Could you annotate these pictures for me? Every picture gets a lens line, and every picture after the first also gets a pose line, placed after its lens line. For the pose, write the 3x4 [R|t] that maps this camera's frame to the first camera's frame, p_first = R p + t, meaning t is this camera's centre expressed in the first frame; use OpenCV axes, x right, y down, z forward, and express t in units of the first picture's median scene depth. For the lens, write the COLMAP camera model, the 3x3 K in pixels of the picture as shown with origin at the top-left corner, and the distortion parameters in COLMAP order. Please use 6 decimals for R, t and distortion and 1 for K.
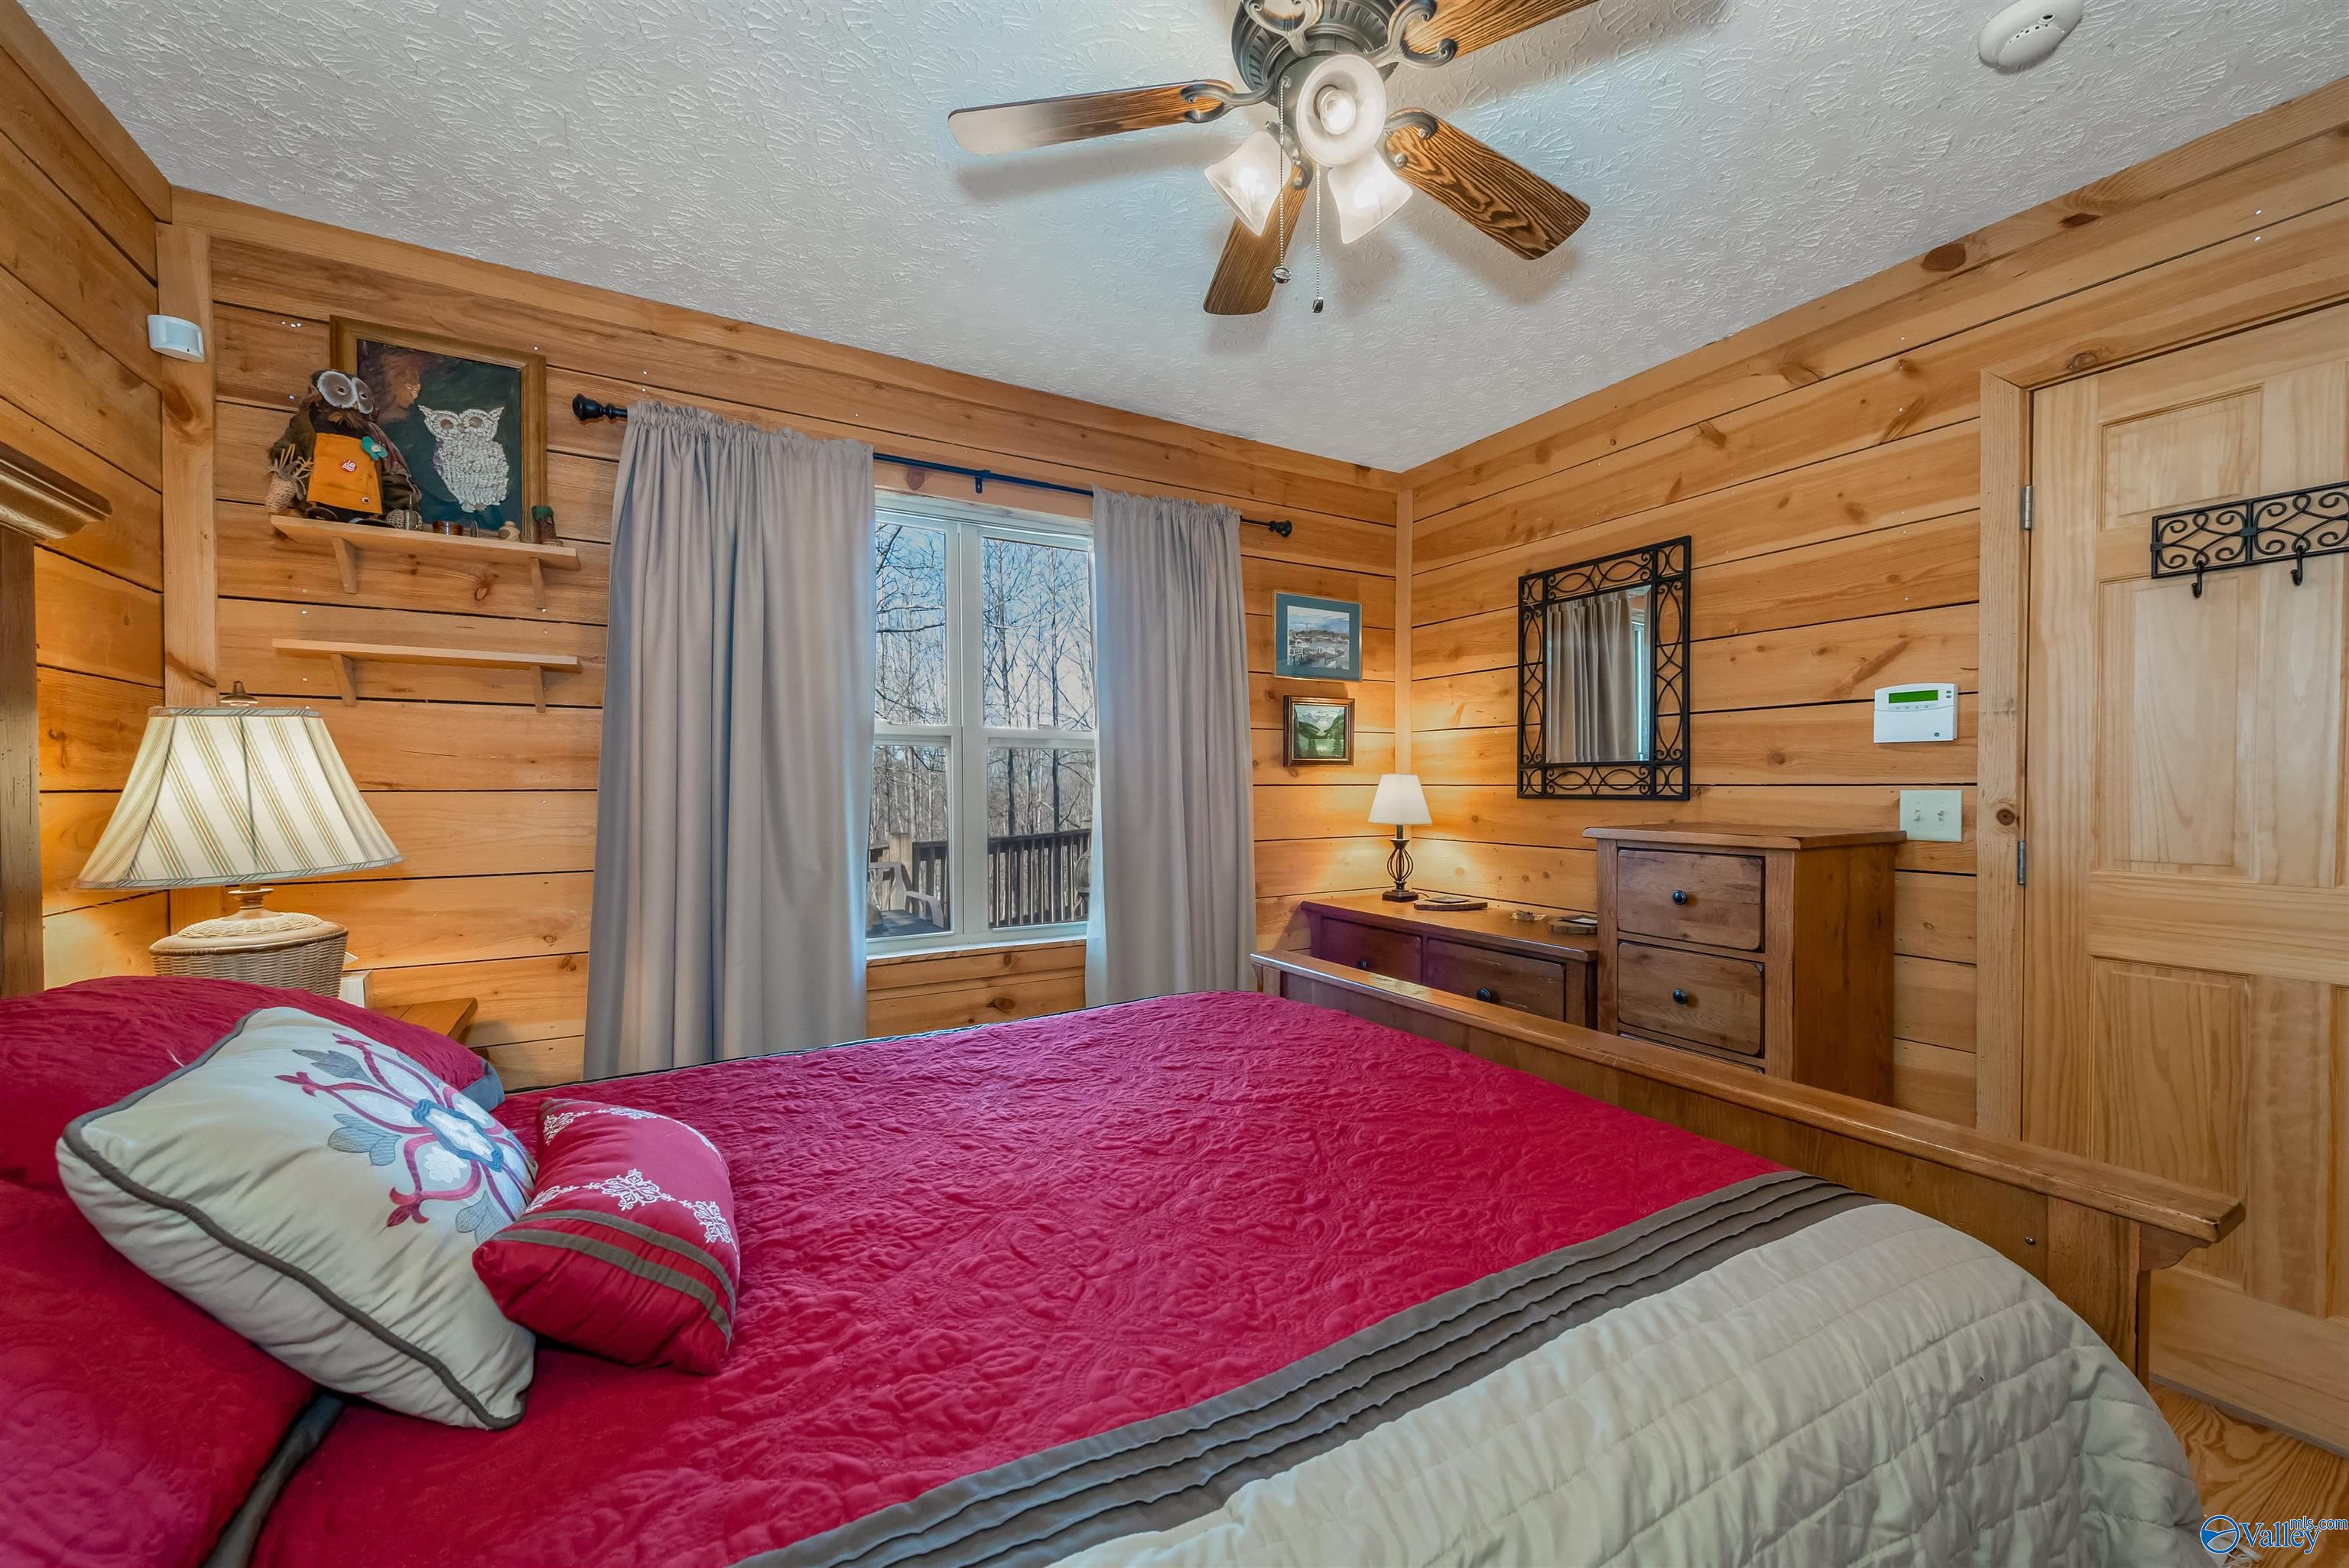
lens RADIAL K [[926.5, 0, 1219.5], [0, 926.5, 798.4], [0, 0, 1]] dist [0.003259, 0.000223]
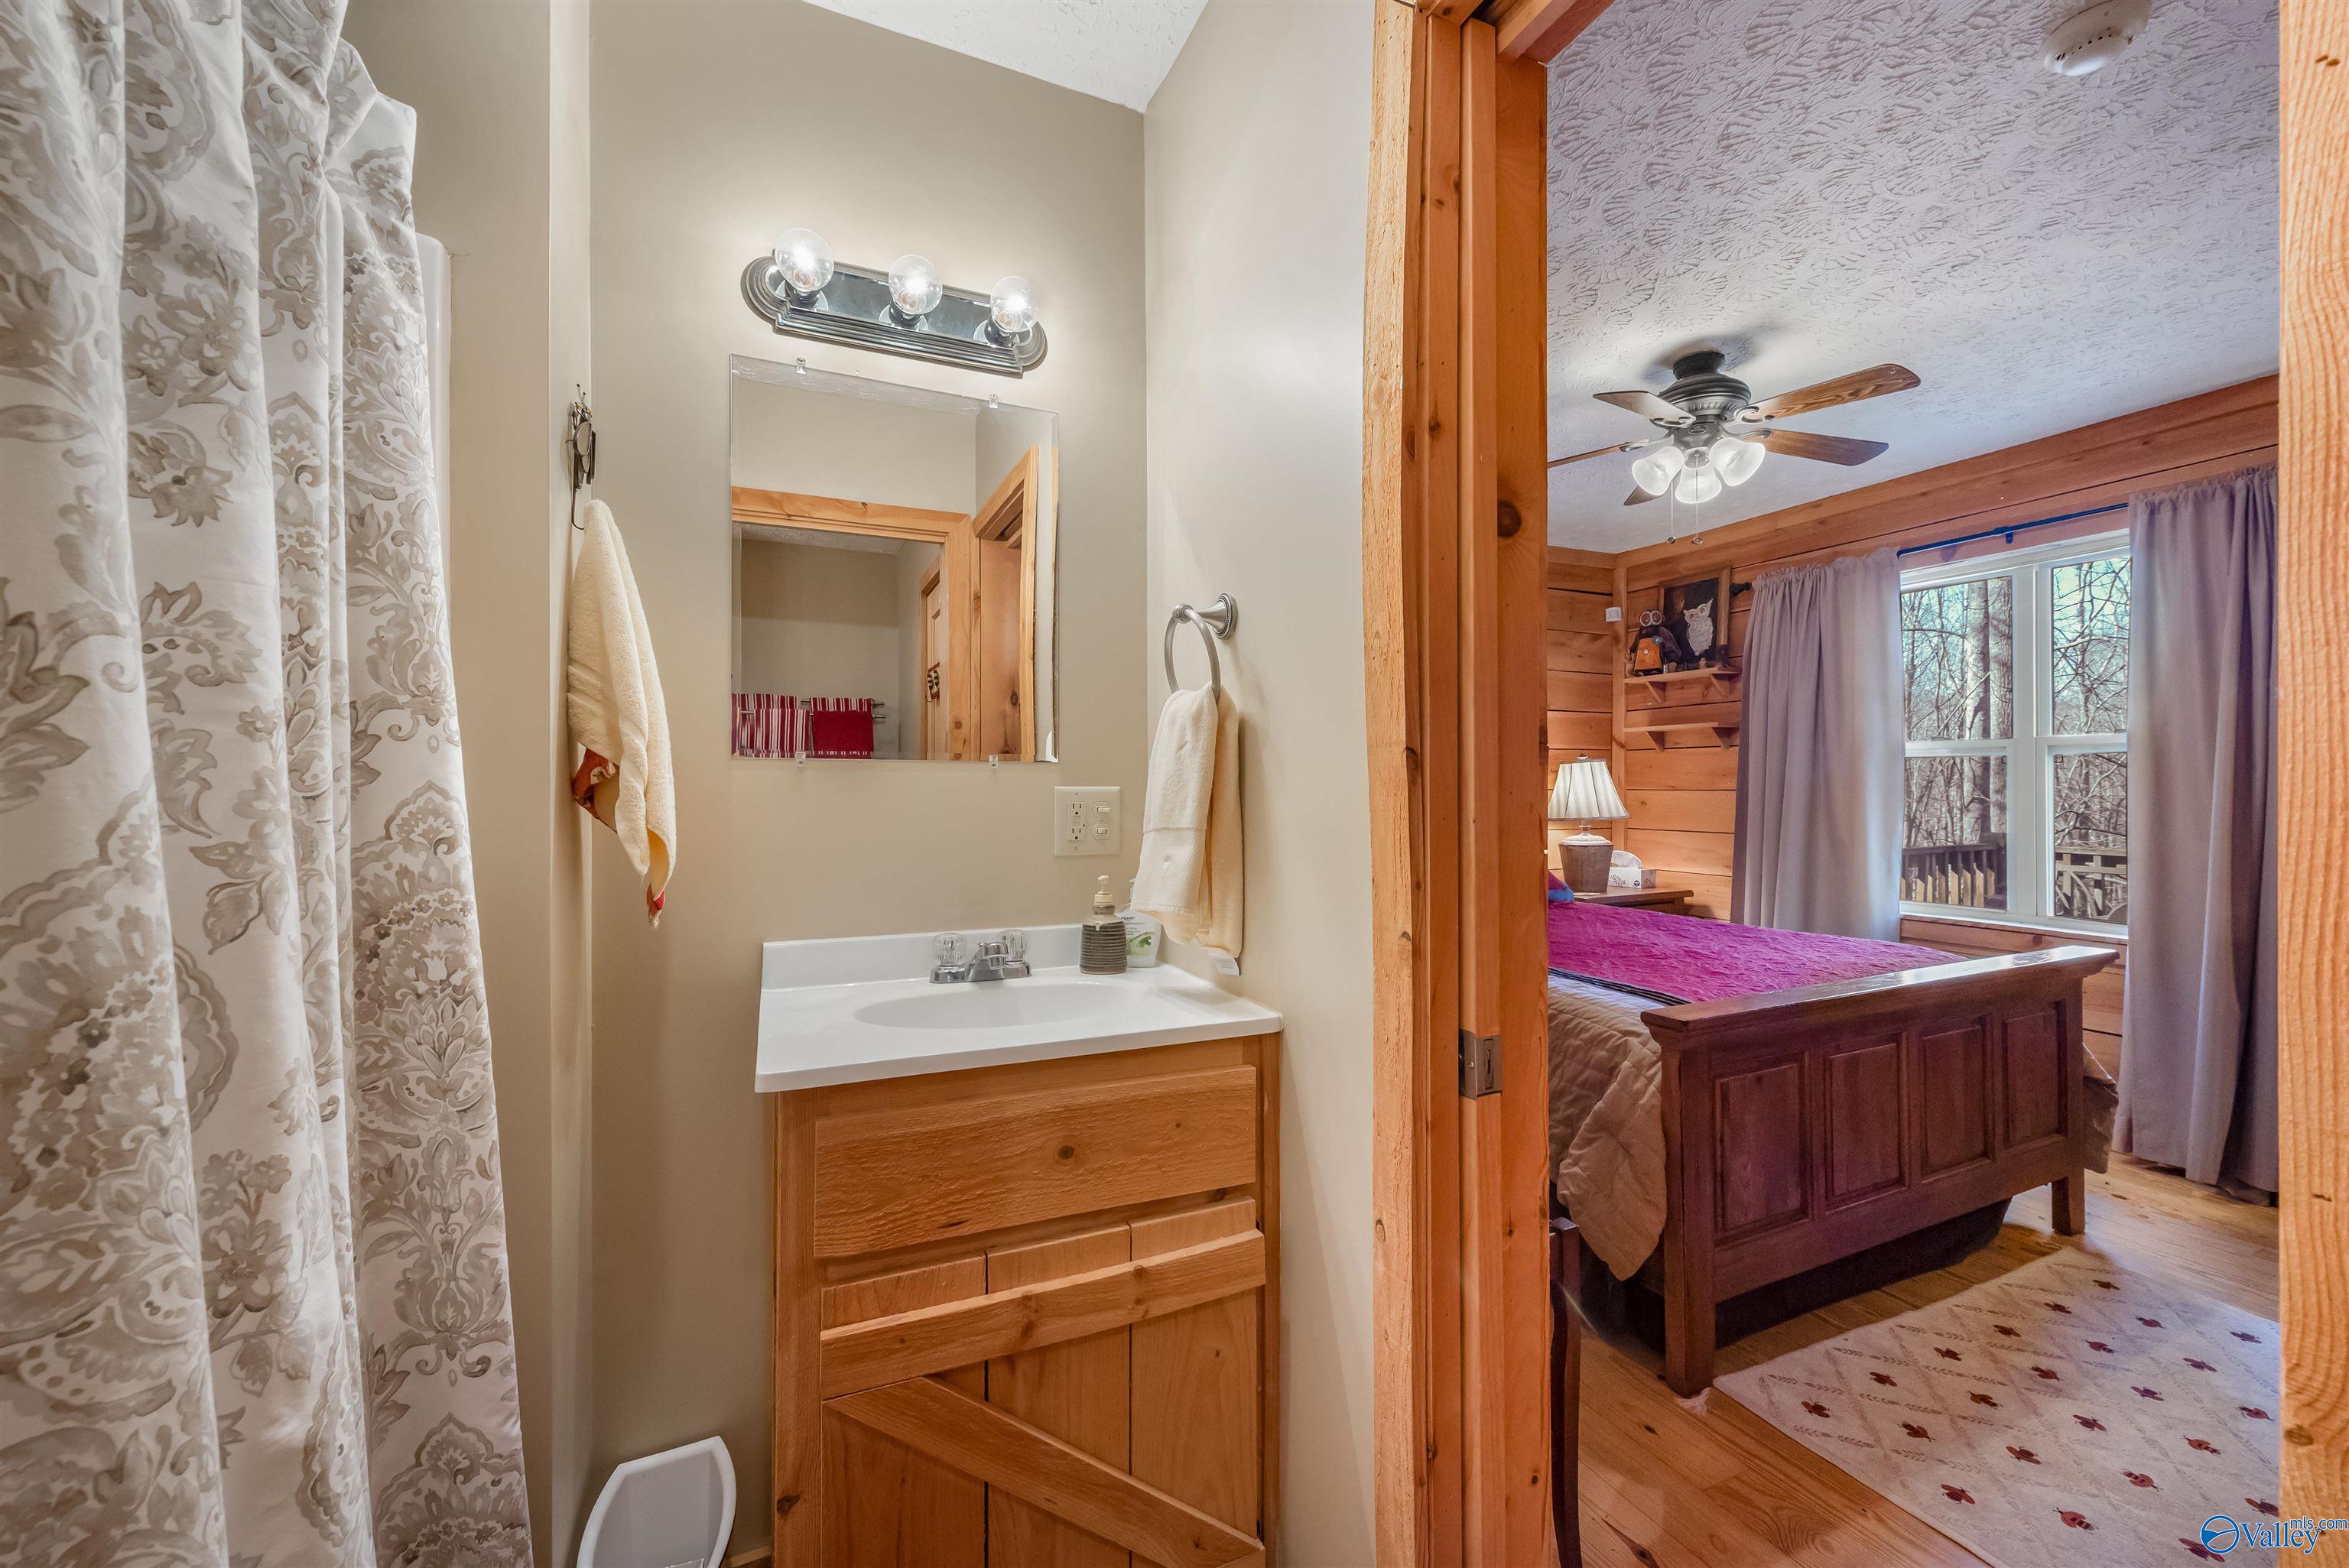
lens RADIAL K [[917.0, 0, 1197.0], [0, 917.0, 792.2], [0, 0, 1]] dist [0.008760, -0.001071]
pose [[-0.120463, 0.004791, -0.992706, 1.304972], [-0.019190, 0.999790, 0.007154, 0.002976], [0.992532, 0.019911, -0.120345, 0.139793]]
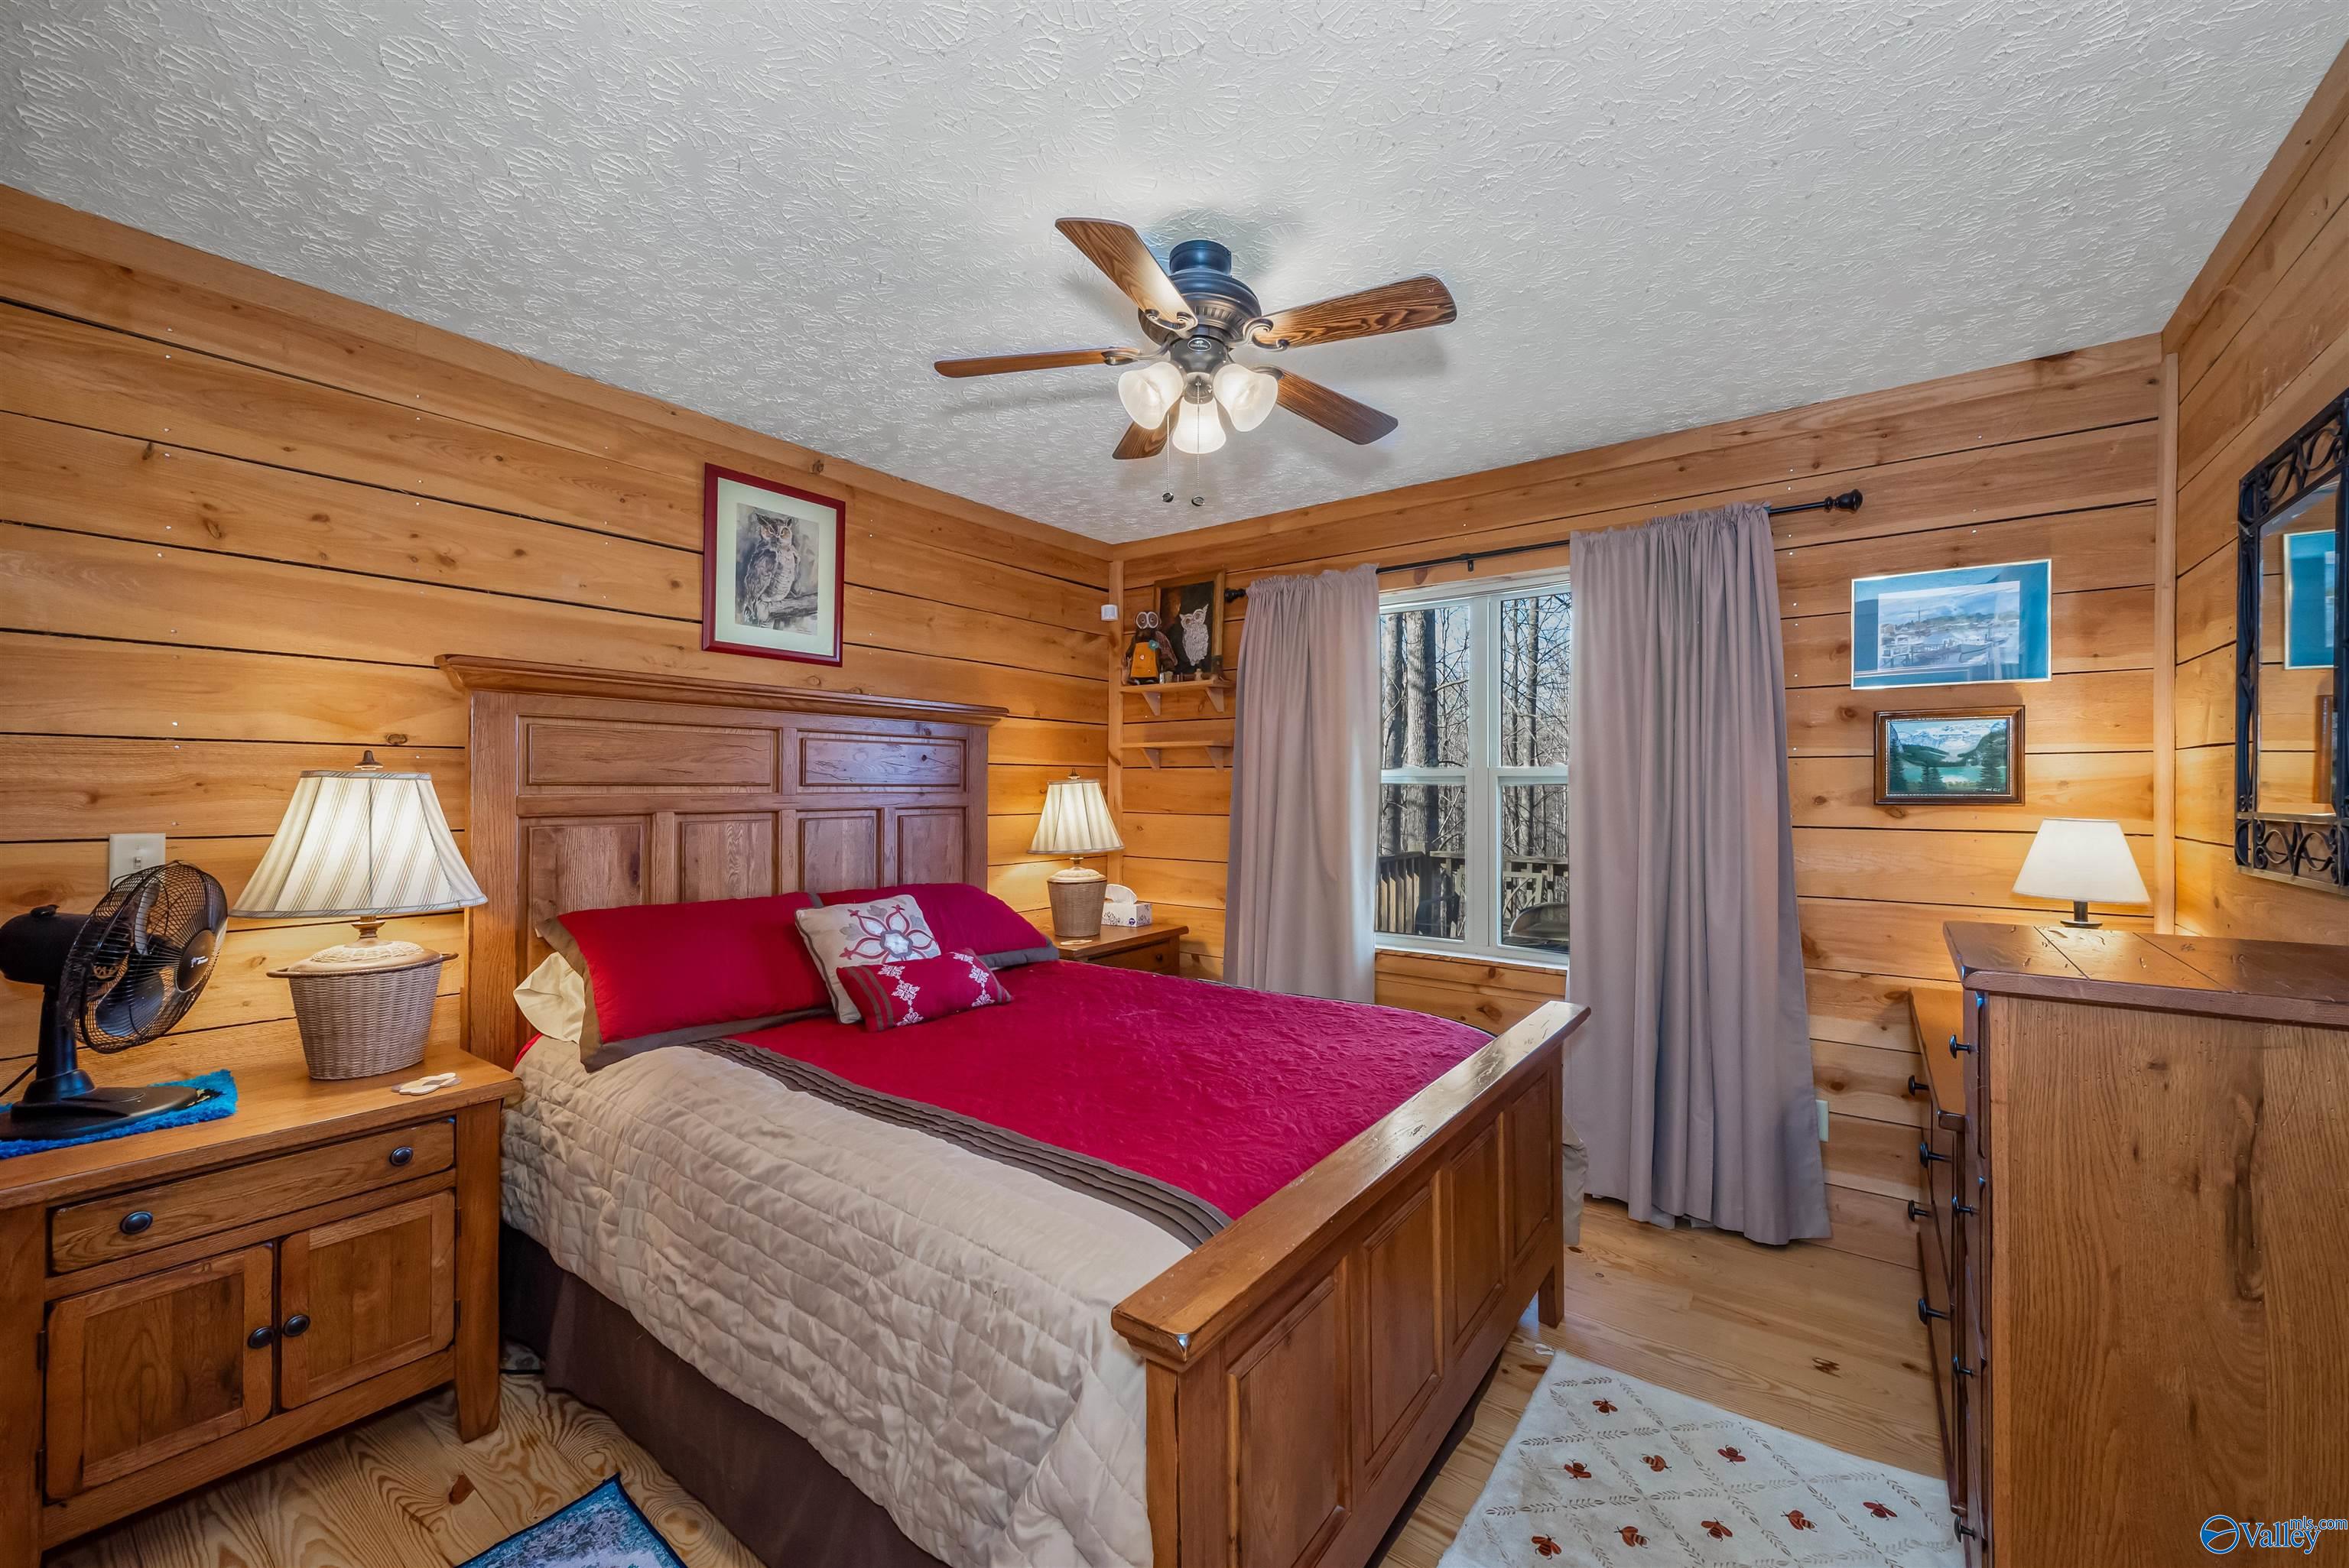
lens RADIAL K [[917.0, 0, 1197.0], [0, 917.0, 792.2], [0, 0, 1]] dist [0.008760, -0.001071]
pose [[0.378343, 0.004512, -0.925654, 0.865469], [-0.023433, 0.999714, -0.004705, -0.043171], [0.925369, 0.023471, 0.378341, 0.301917]]
